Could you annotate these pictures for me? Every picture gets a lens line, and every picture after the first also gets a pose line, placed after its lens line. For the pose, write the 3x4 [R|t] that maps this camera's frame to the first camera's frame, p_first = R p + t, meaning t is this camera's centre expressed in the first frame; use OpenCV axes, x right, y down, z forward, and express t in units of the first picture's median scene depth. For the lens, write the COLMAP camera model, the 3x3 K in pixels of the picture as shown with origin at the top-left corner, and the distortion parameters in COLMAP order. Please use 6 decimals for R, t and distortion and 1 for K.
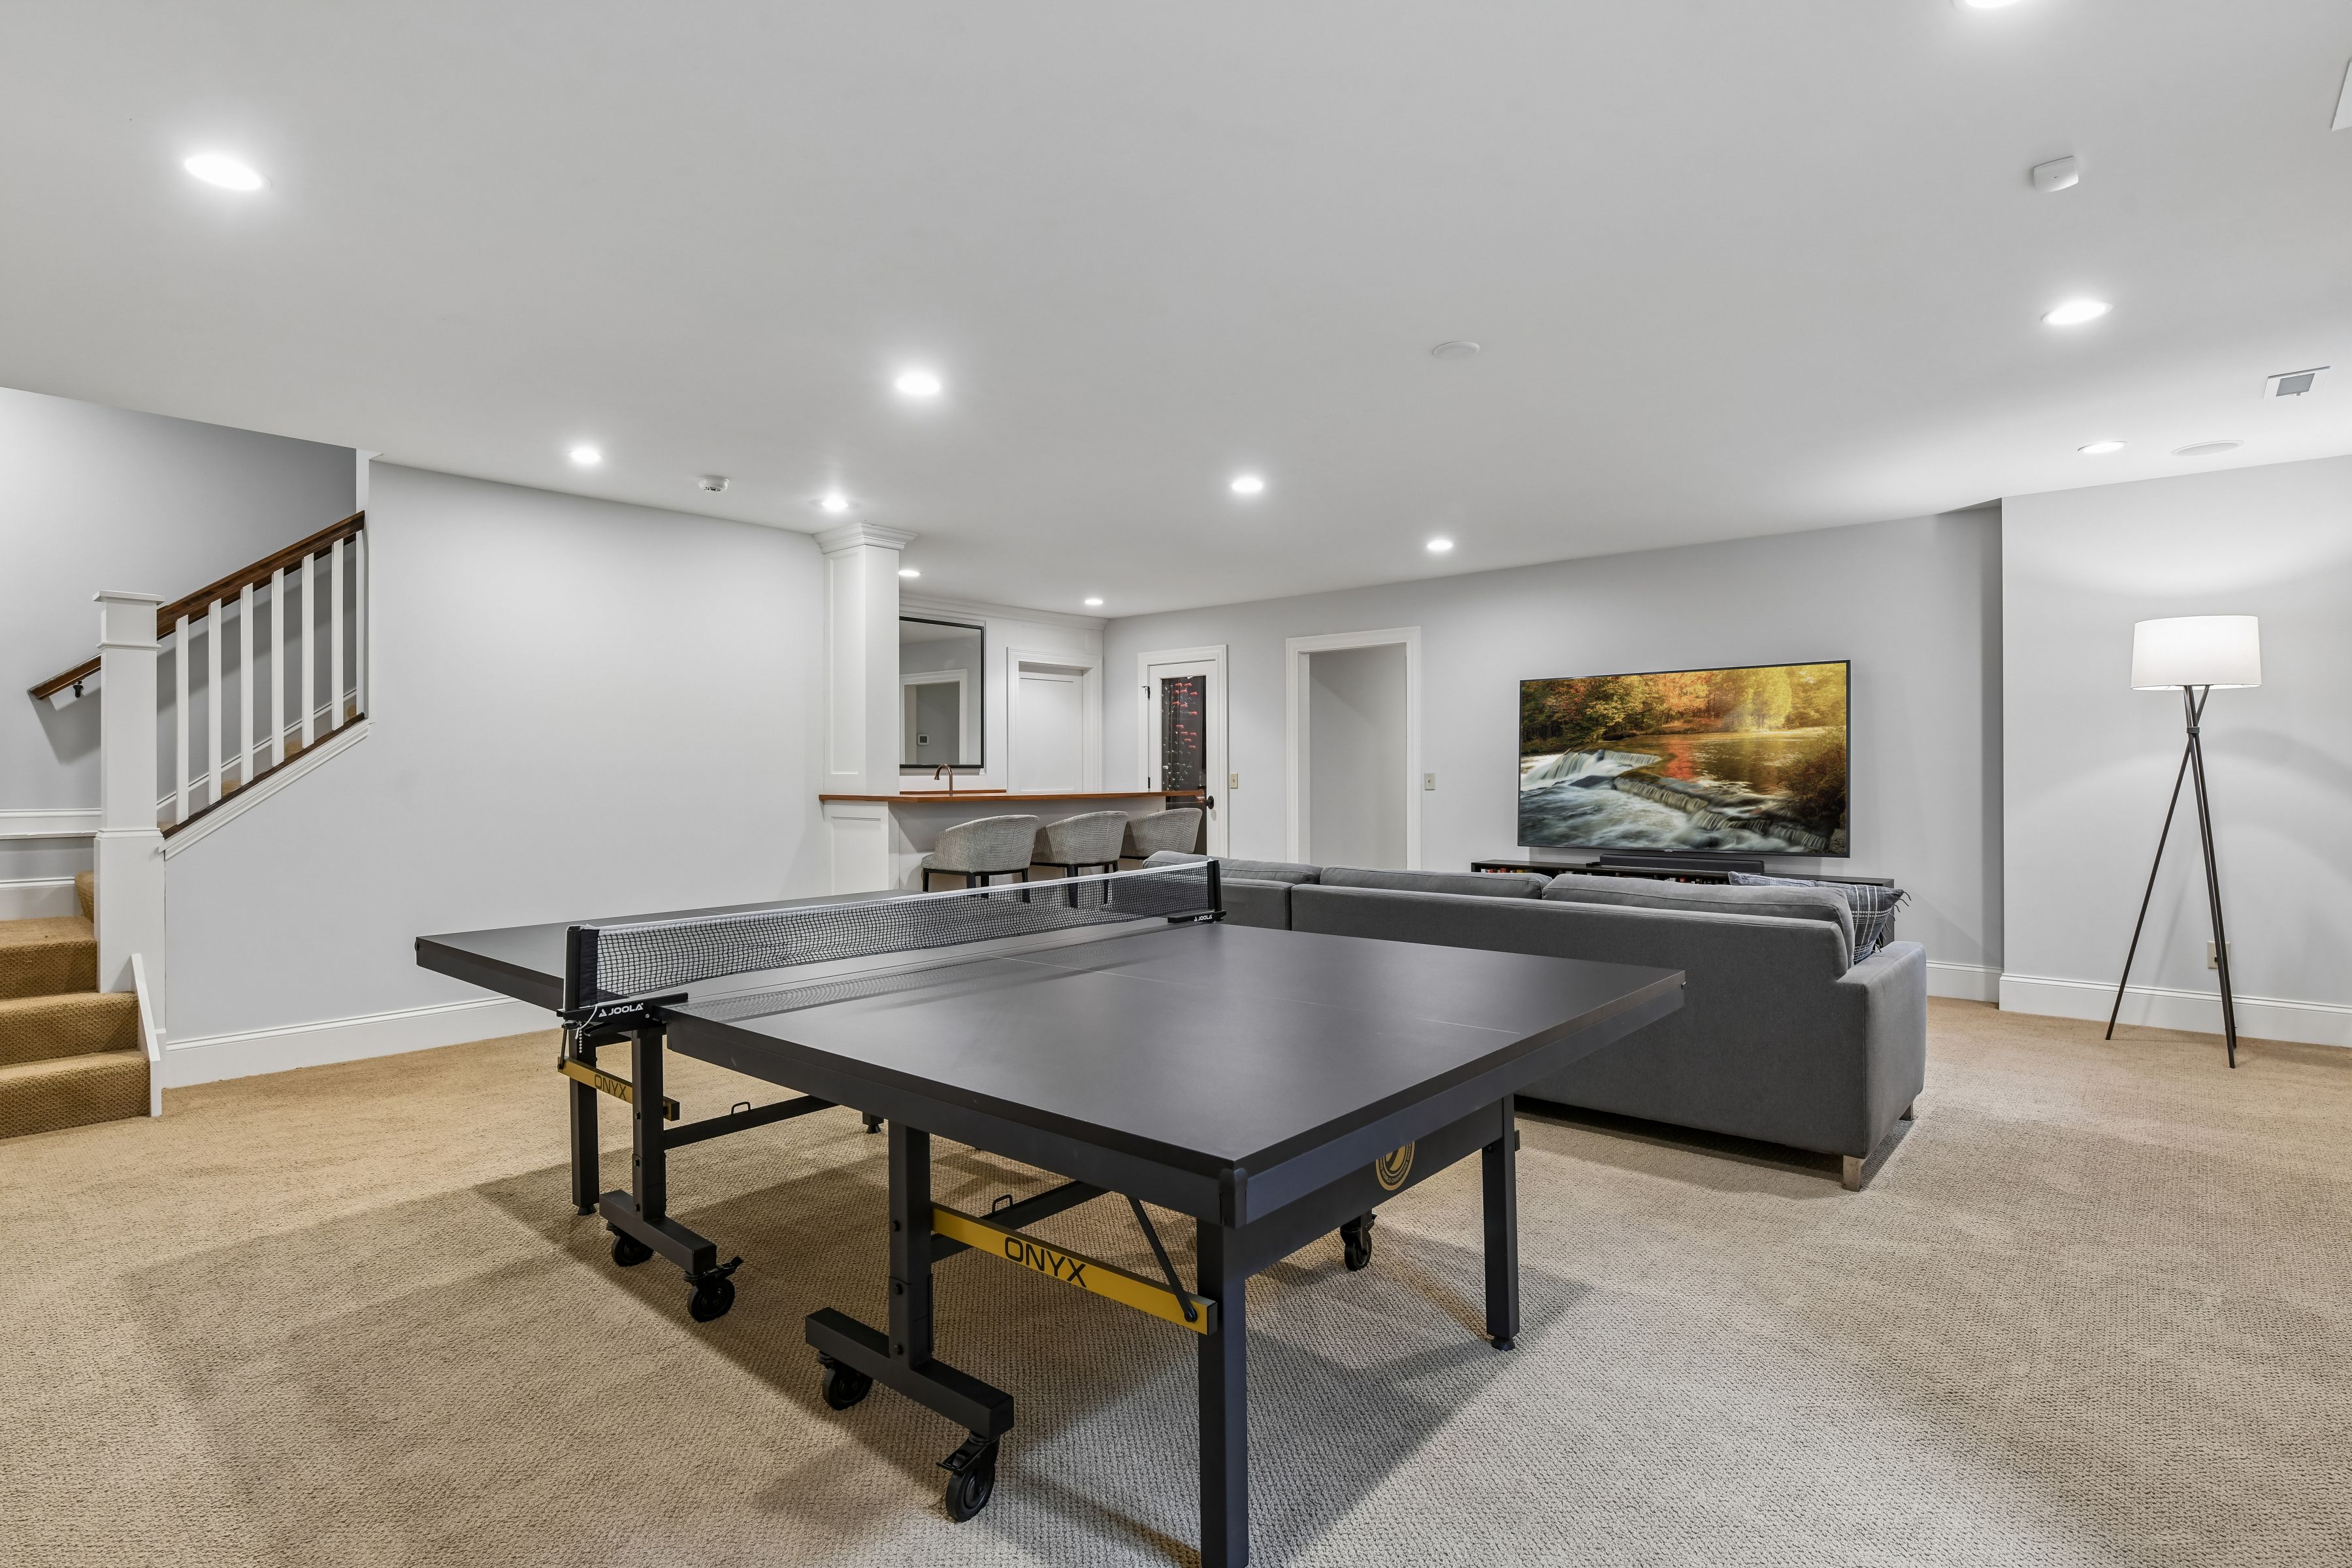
lens RADIAL K [[1149.4, 0, 1178.5], [0, 1149.4, 779.3], [0, 0, 1]] dist [-0.001332, -0.003241]
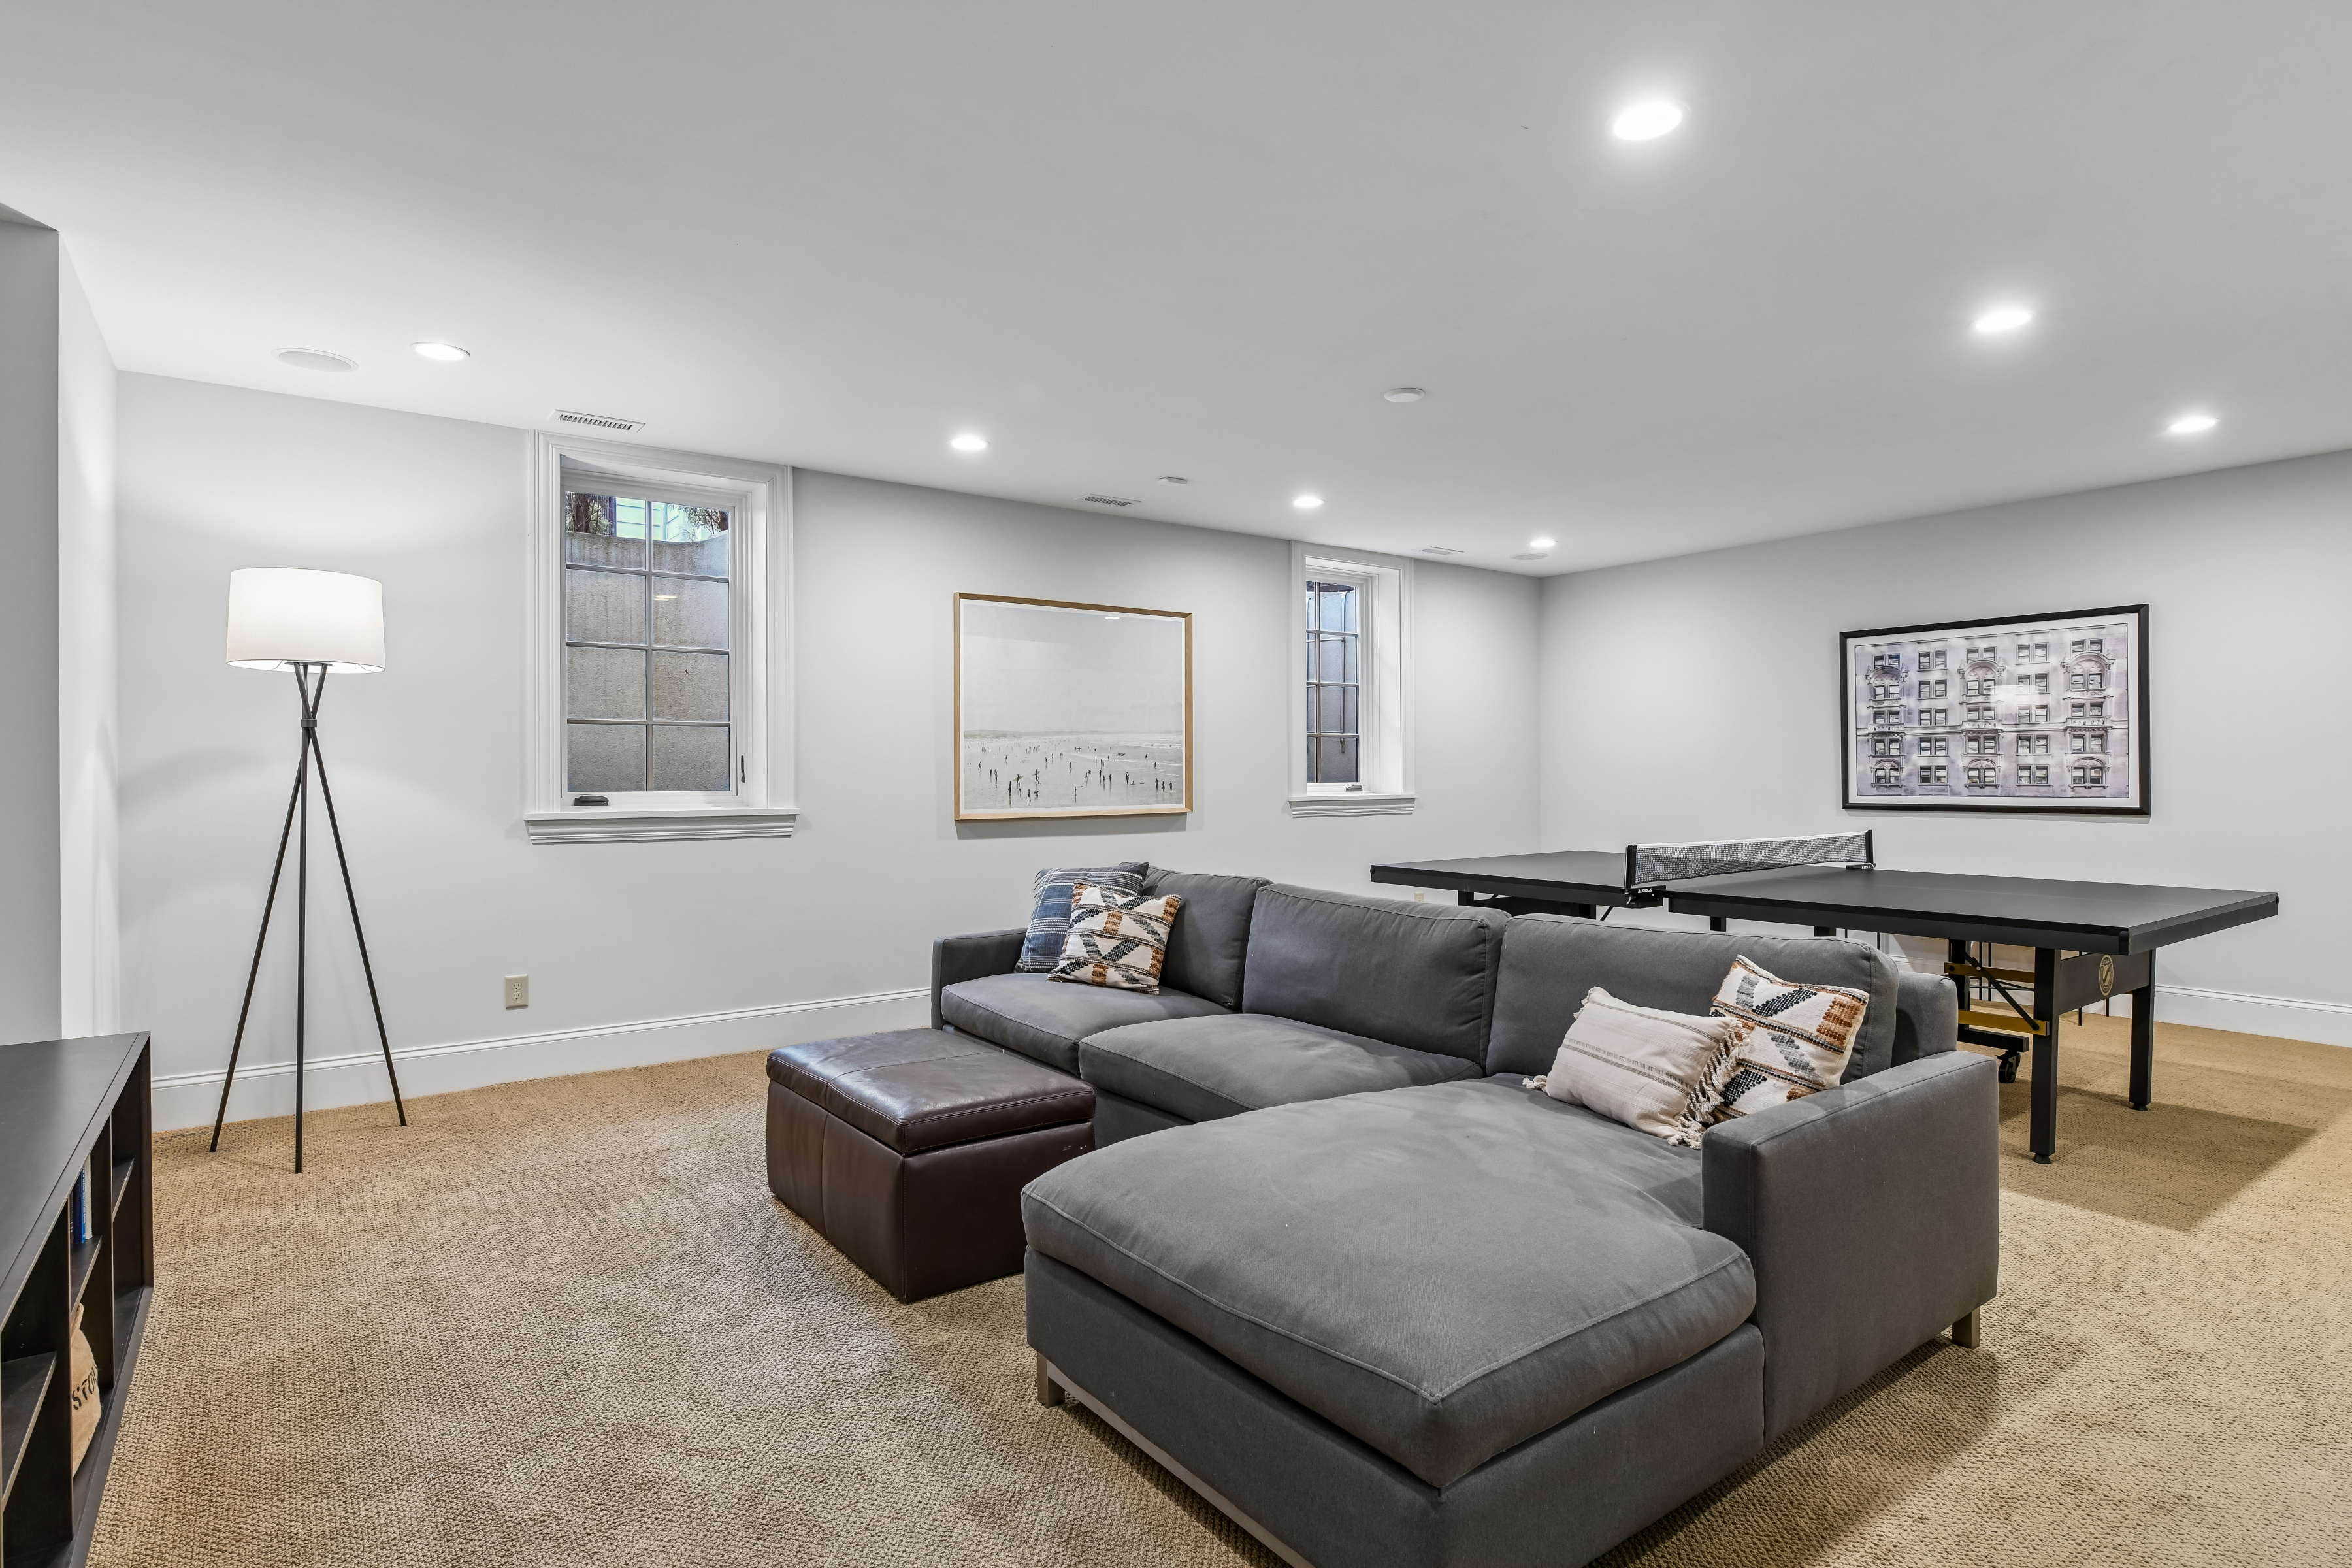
lens RADIAL K [[1227.7, 0, 1149.1], [0, 1227.7, 785.4], [0, 0, 1]] dist [-0.018898, -0.001530]
pose [[-0.973091, 0.008407, 0.230266, 0.140665], [0.011753, 0.999844, 0.013165, -0.005825], [-0.230119, 0.015517, -0.973039, 1.372642]]
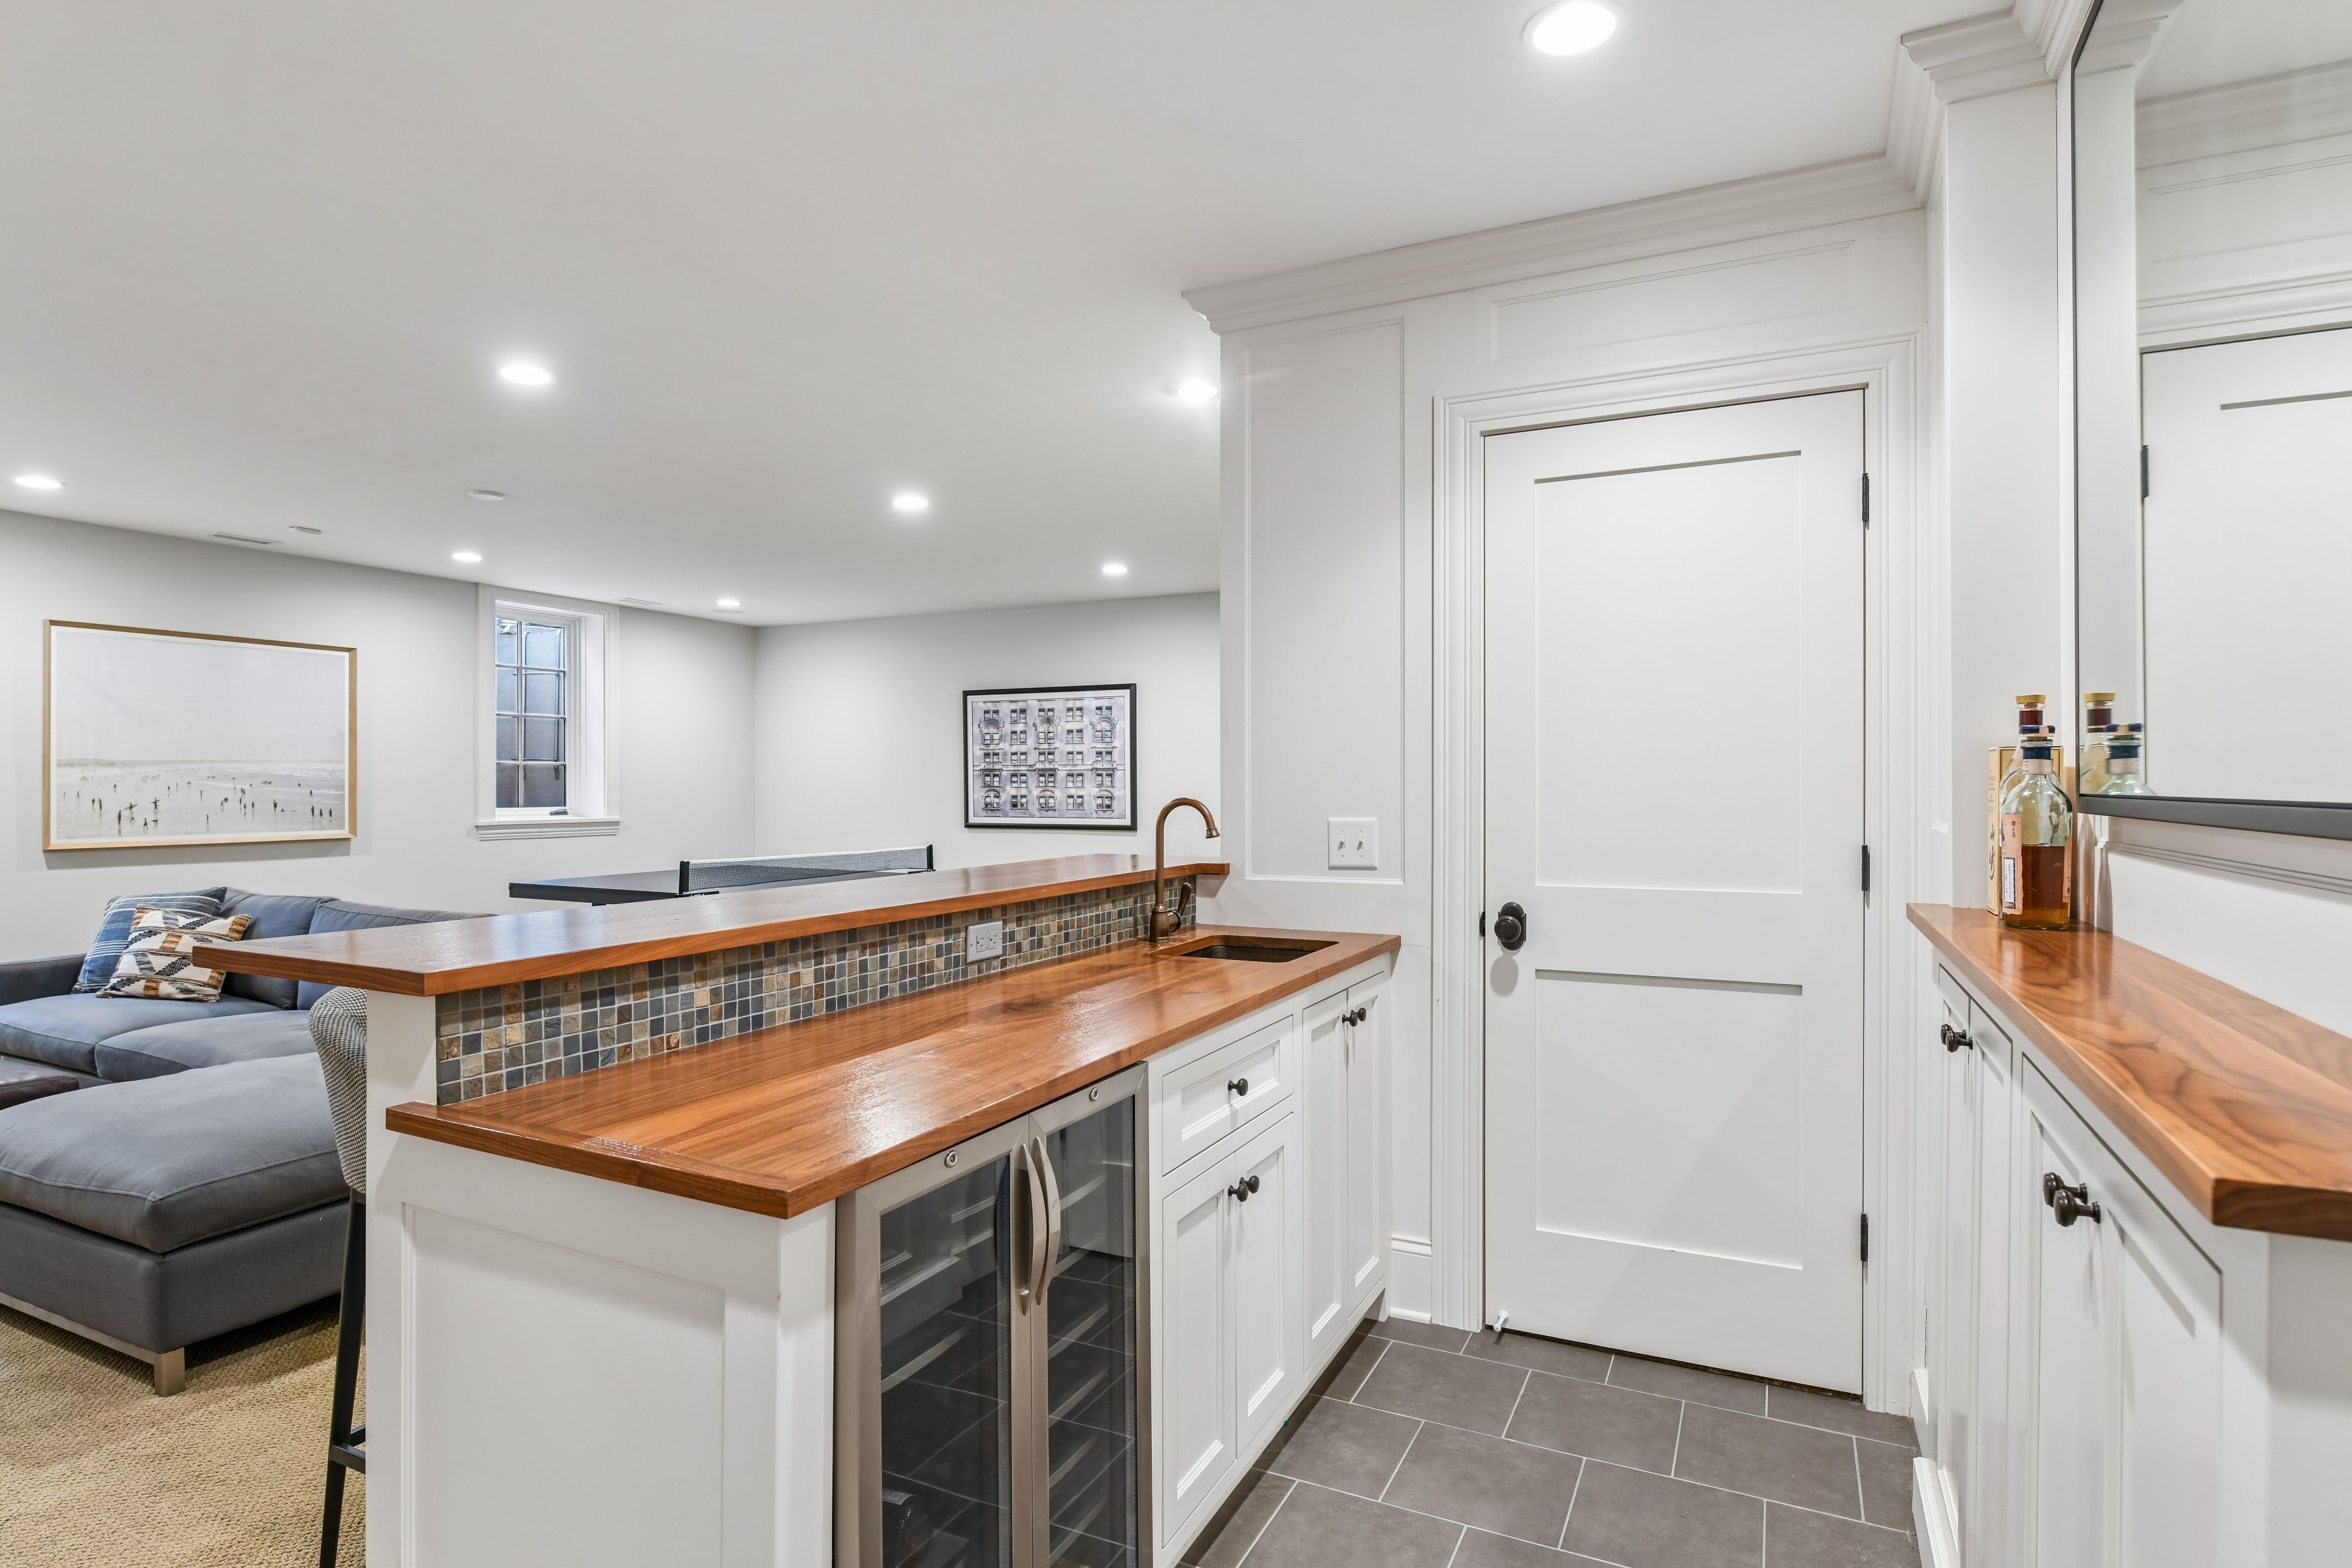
lens RADIAL K [[1227.7, 0, 1219.3], [0, 1227.7, 784.0], [0, 0, 1]] dist [-0.018898, -0.001530]
pose [[-0.957453, 0.005760, -0.288530, -0.097098], [0.004479, 0.999977, 0.005101, -0.019825], [0.288553, 0.003592, -0.957457, 1.627864]]
